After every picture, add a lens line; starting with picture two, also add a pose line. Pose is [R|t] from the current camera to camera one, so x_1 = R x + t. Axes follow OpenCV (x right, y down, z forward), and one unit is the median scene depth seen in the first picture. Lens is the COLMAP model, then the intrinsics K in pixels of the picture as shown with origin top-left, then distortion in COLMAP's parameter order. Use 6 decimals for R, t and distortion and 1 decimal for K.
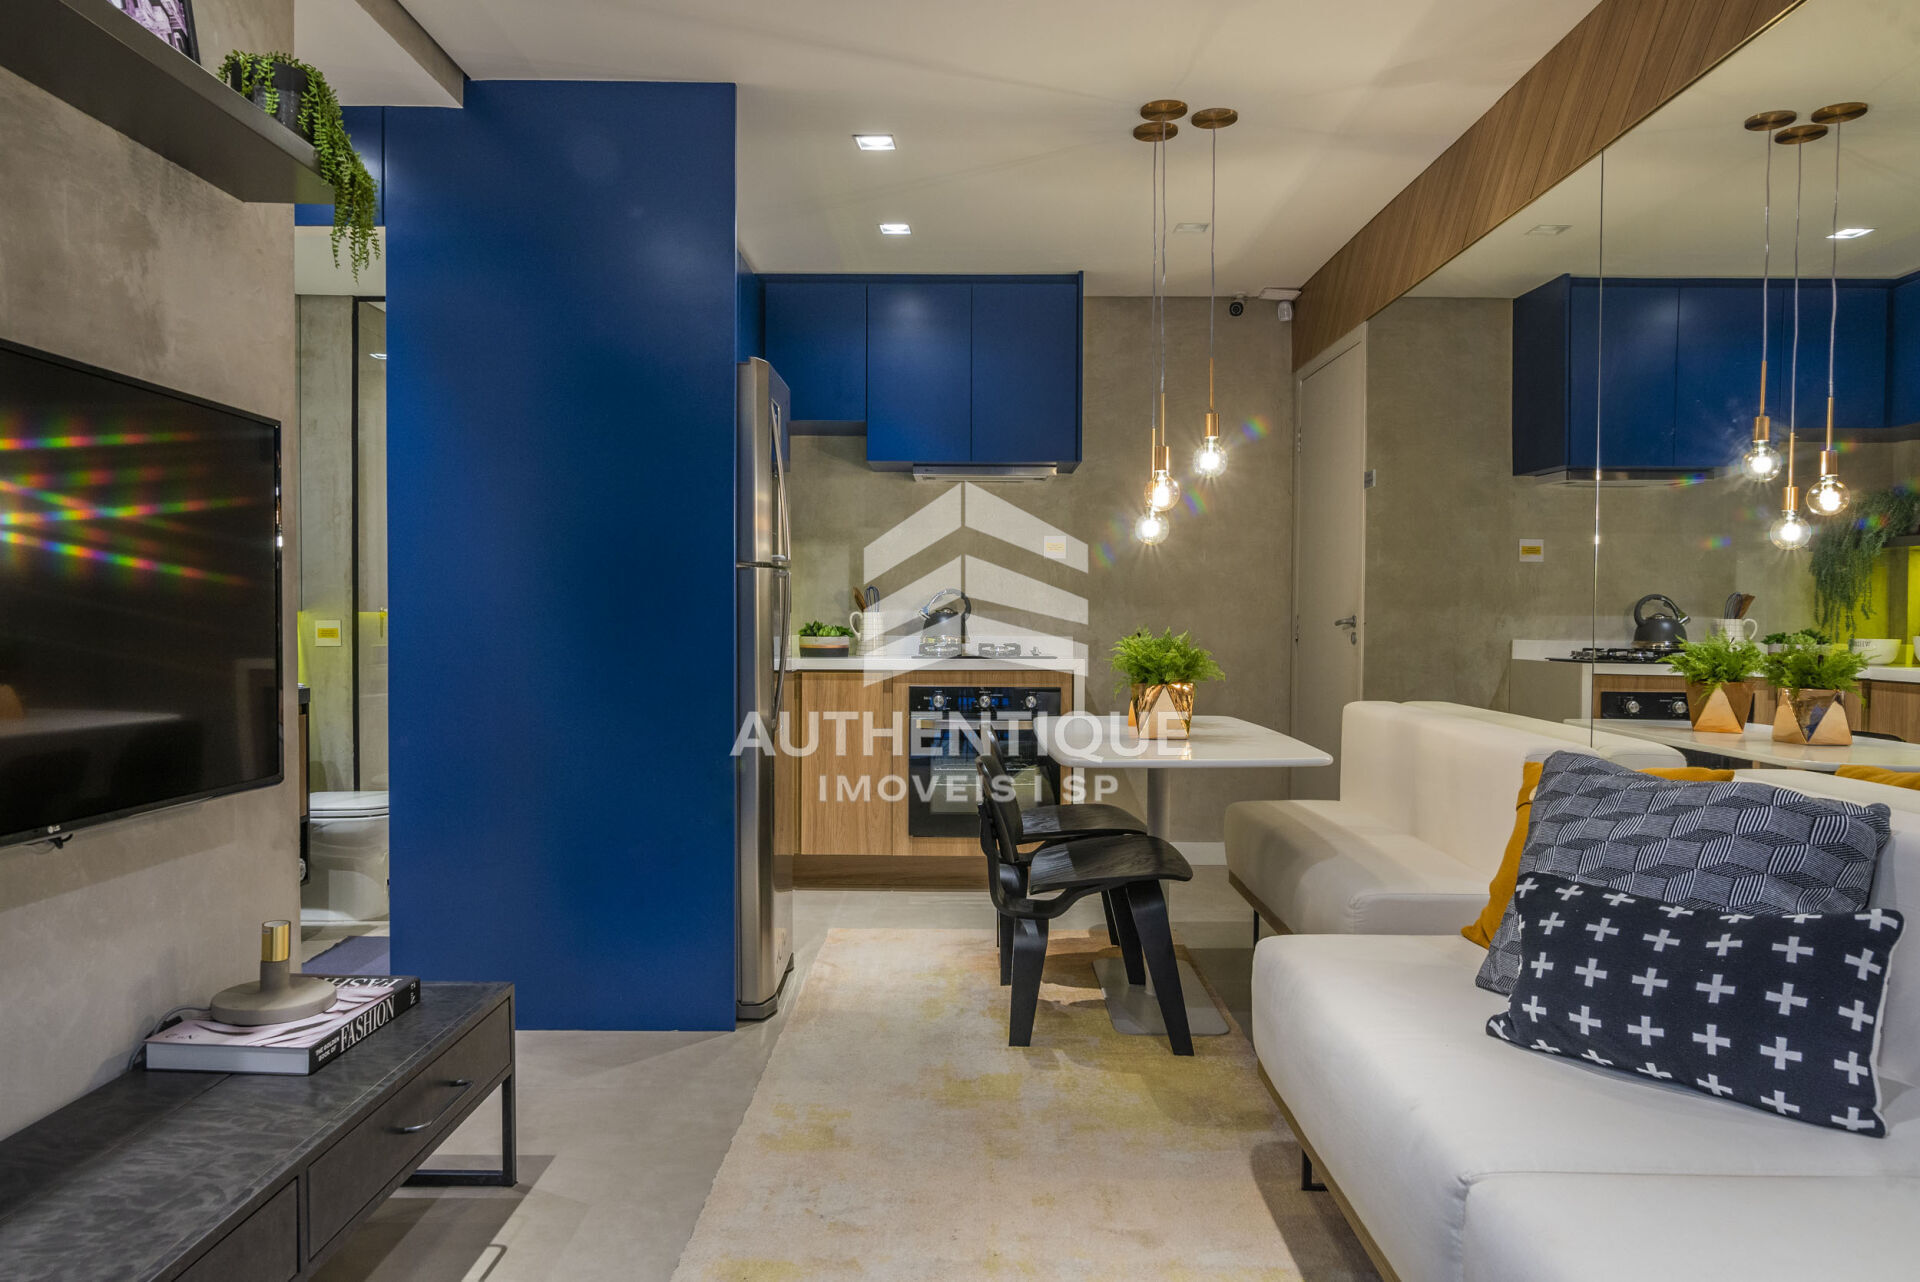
lens RADIAL K [[1242.6, 0, 958.2], [0, 1242.6, 644.2], [0, 0, 1]] dist [0.000637, -0.002905]
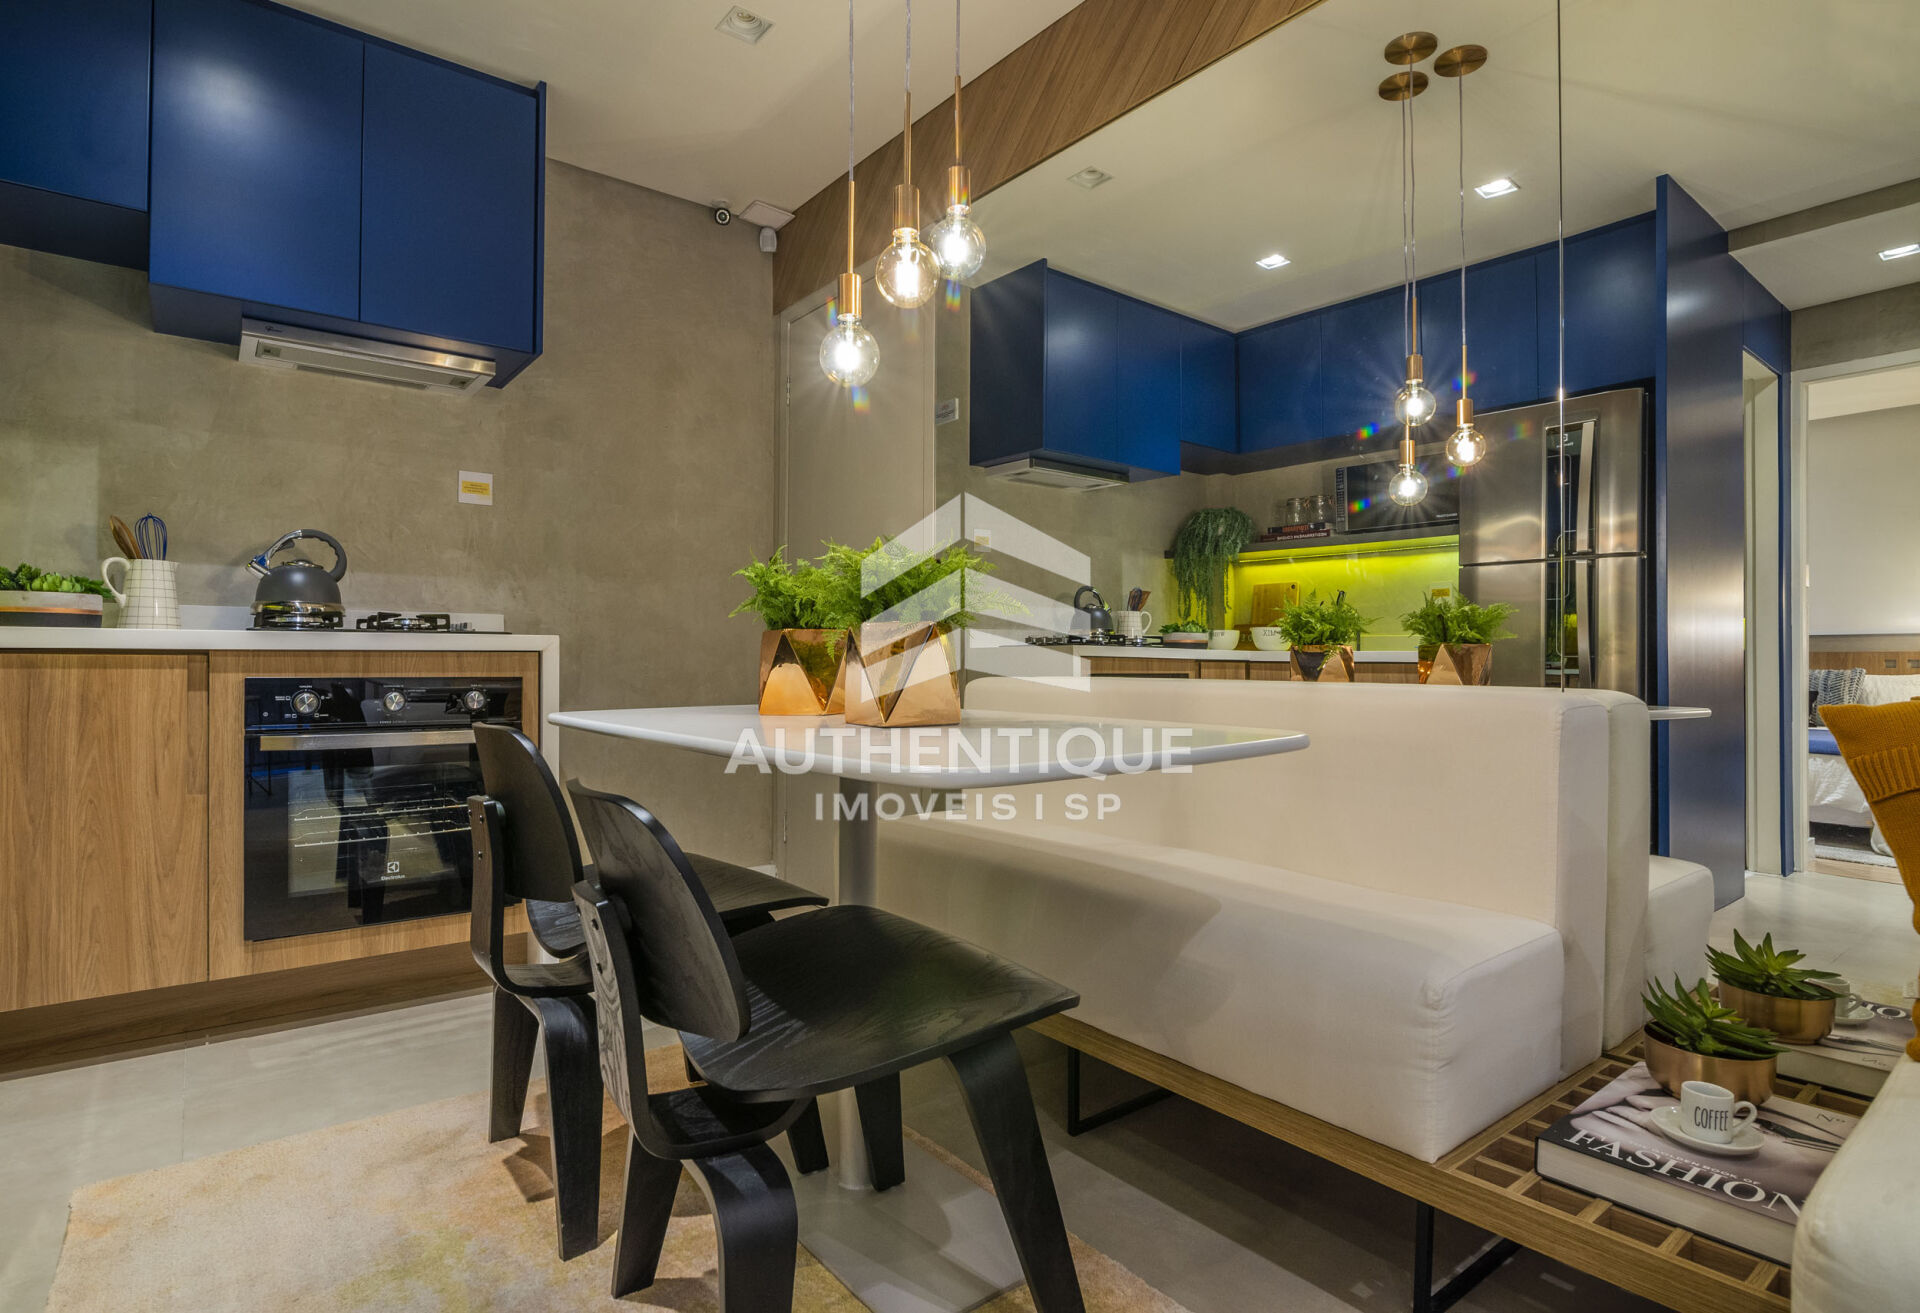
lens RADIAL K [[965.4, 0, 930.1], [0, 965.4, 658.1], [0, 0, 1]] dist [-0.001444, -0.008743]
pose [[0.791163, 0.000670, 0.611605, -0.092323], [0.014533, 0.999696, -0.019894, 0.057665], [-0.611433, 0.024628, 0.790913, 0.695272]]
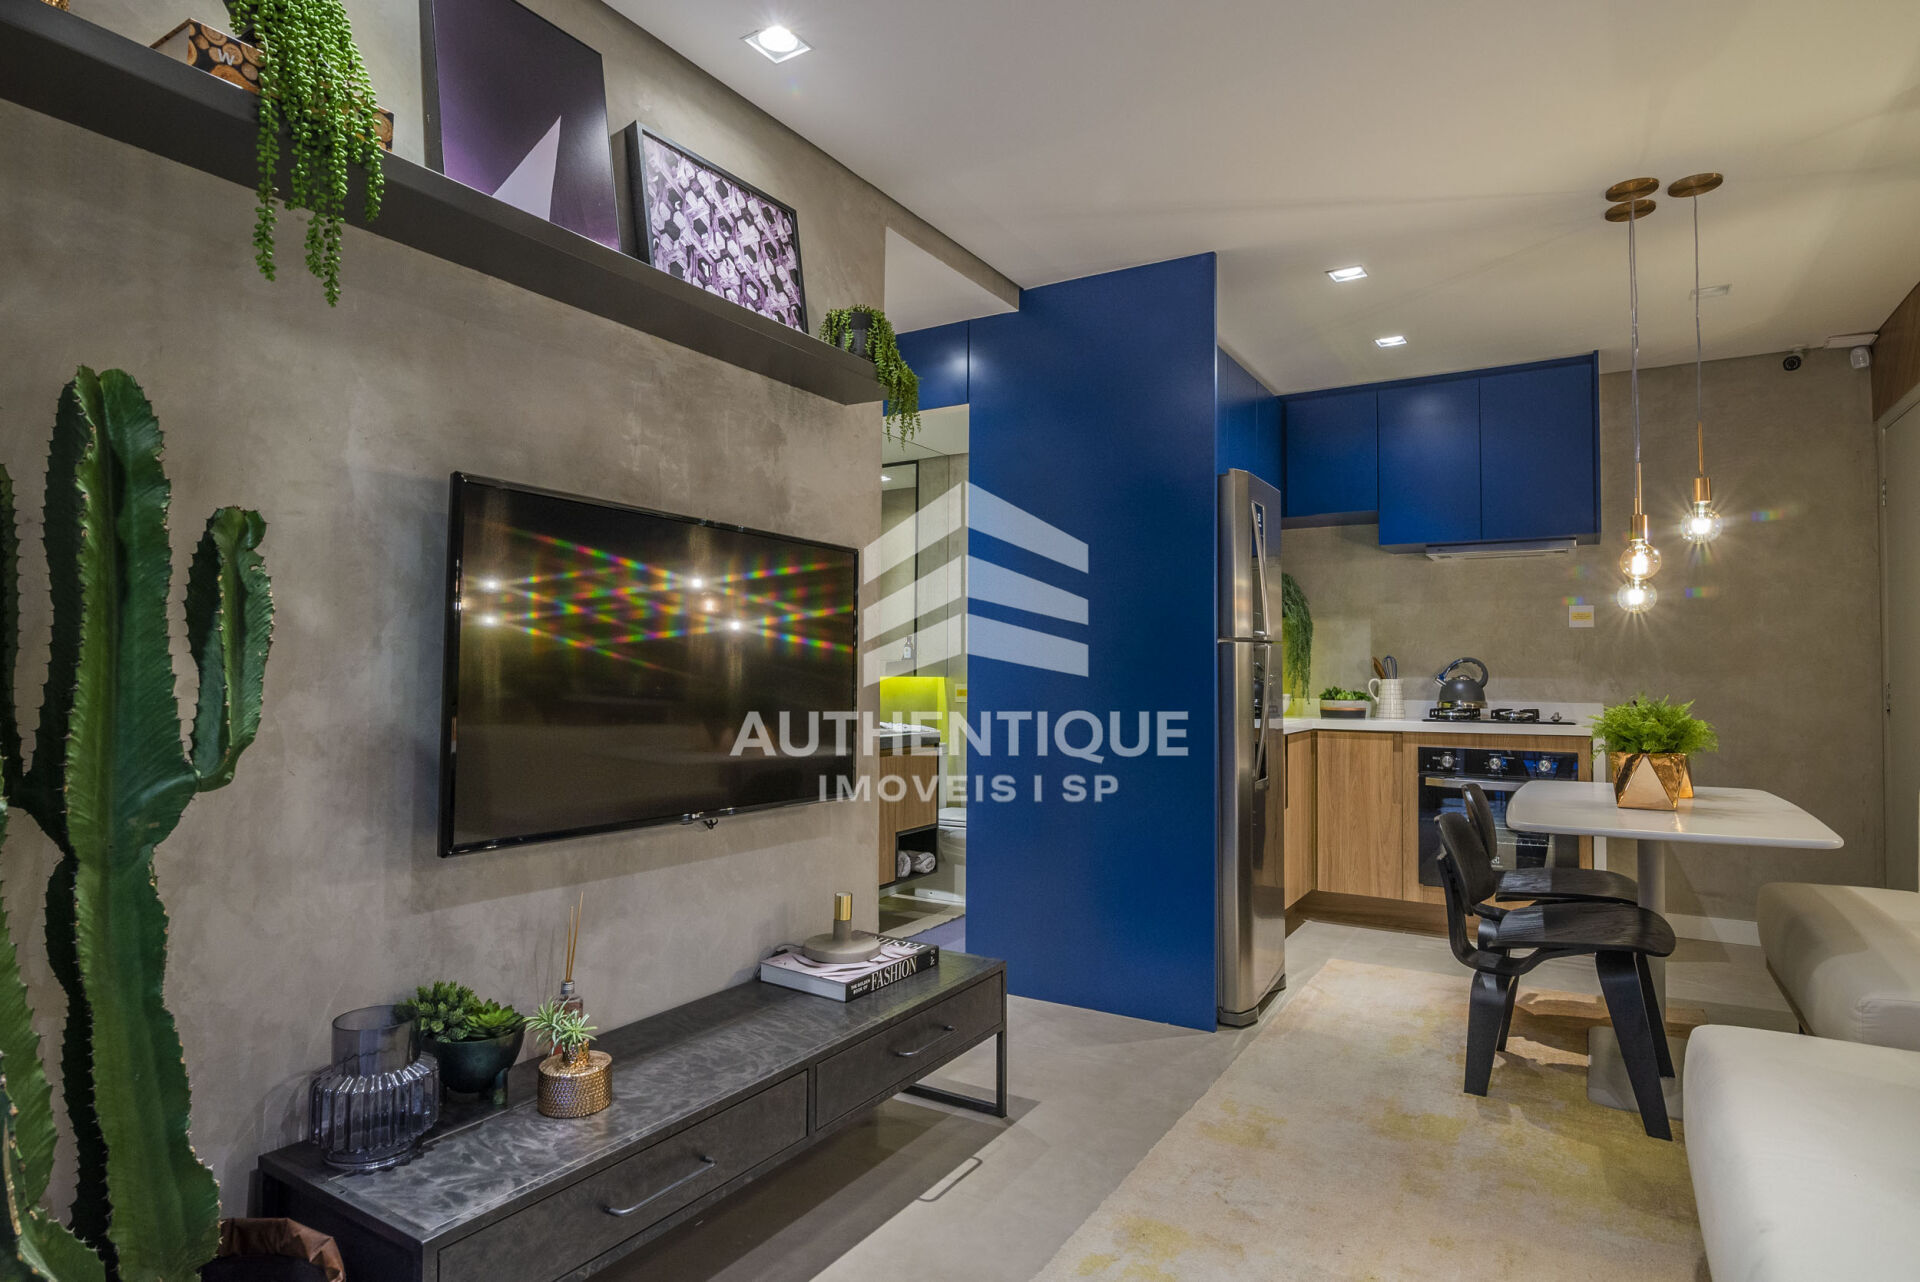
lens RADIAL K [[1023.2, 0, 961.0], [0, 1023.2, 644.8], [0, 0, 1]] dist [-0.013910, 0.000232]
pose [[0.857156, -0.014249, -0.514860, 0.121263], [-0.015335, 0.998468, -0.053163, -0.002843], [0.514829, 0.053465, 0.855624, 0.022221]]
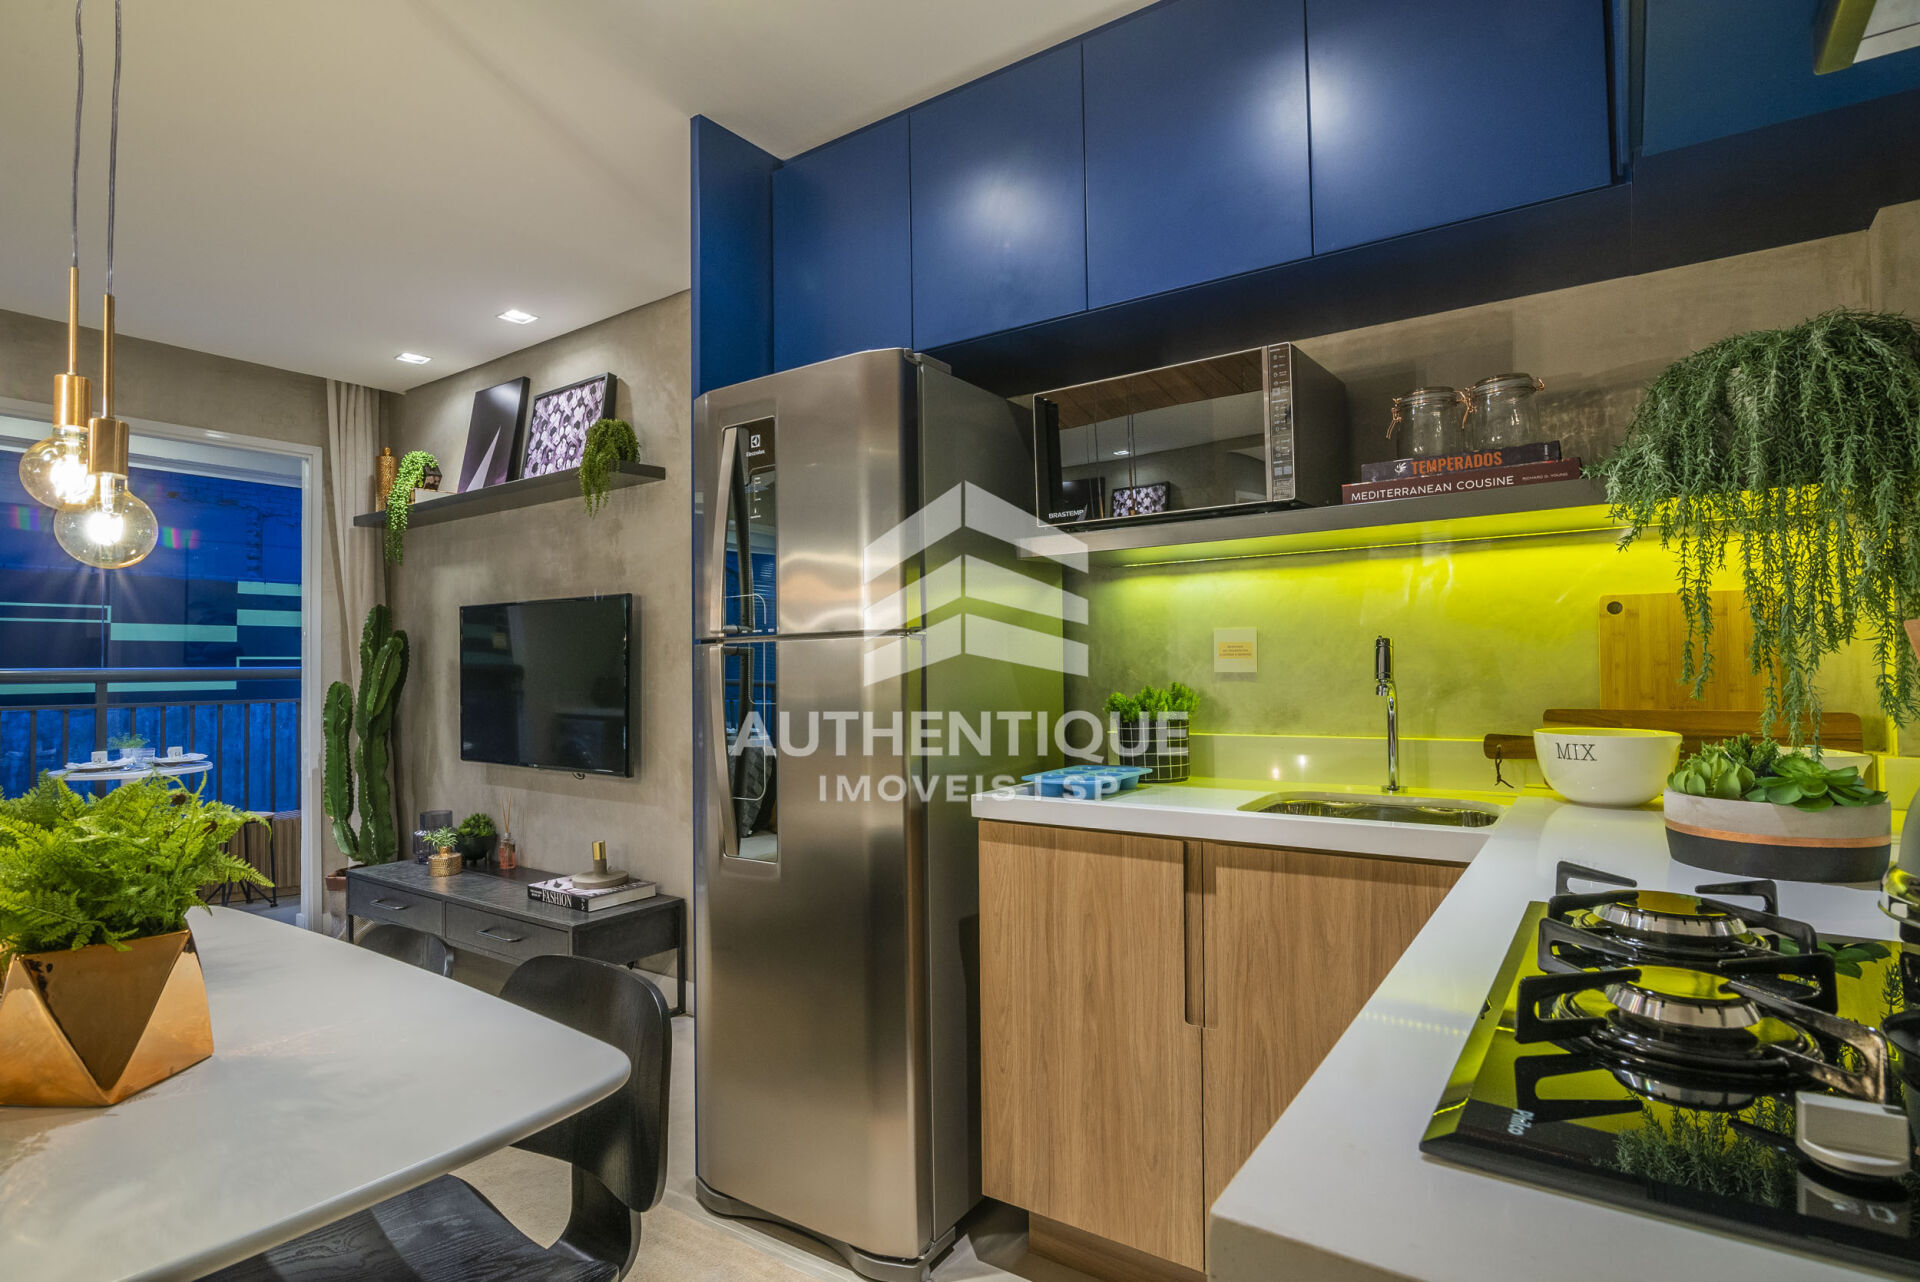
lens RADIAL K [[964.7, 0, 958.1], [0, 964.7, 644.1], [0, 0, 1]] dist [-0.013134, -0.000111]
pose [[-0.566831, -0.015989, -0.823679, 0.281409], [-0.009695, 0.999872, -0.012737, -0.057579], [0.823777, 0.000765, -0.566913, 1.554133]]
